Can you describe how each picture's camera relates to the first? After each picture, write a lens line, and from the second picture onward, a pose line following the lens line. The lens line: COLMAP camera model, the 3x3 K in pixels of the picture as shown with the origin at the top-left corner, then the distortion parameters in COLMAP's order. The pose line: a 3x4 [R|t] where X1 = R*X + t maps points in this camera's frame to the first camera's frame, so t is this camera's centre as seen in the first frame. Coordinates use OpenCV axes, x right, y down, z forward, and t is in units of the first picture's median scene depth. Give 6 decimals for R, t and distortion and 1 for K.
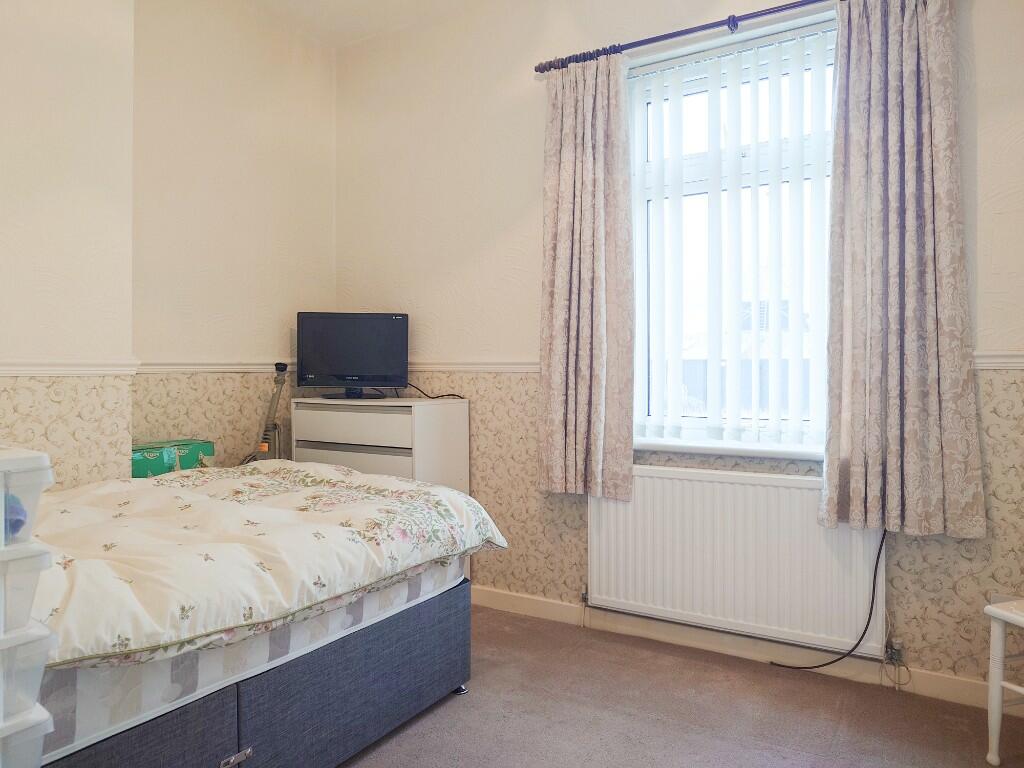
lens RADIAL K [[682.1, 0, 502.6], [0, 682.1, 383.3], [0, 0, 1]] dist [0.009855, -0.000560]
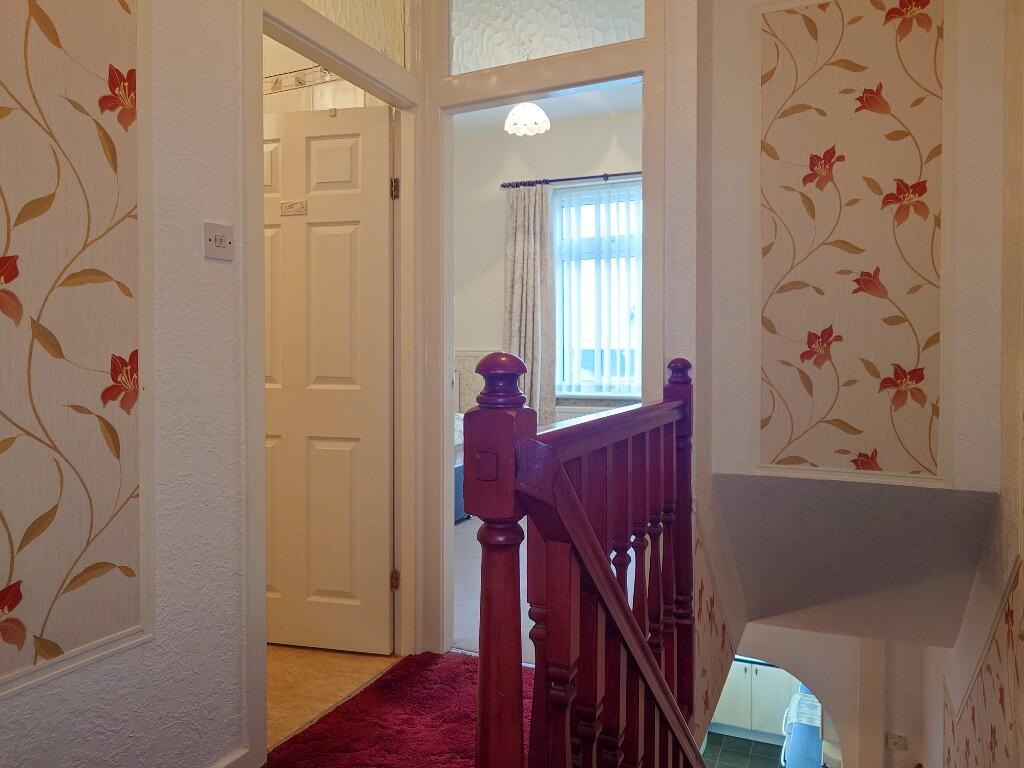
lens RADIAL K [[682.1, 0, 515.5], [0, 682.1, 382.3], [0, 0, 1]] dist [0.009855, -0.000560]
pose [[0.988040, -0.006512, 0.154058, -0.199698], [0.003248, 0.999765, 0.021432, 0.015169], [-0.154161, -0.020676, 0.987829, -0.806300]]
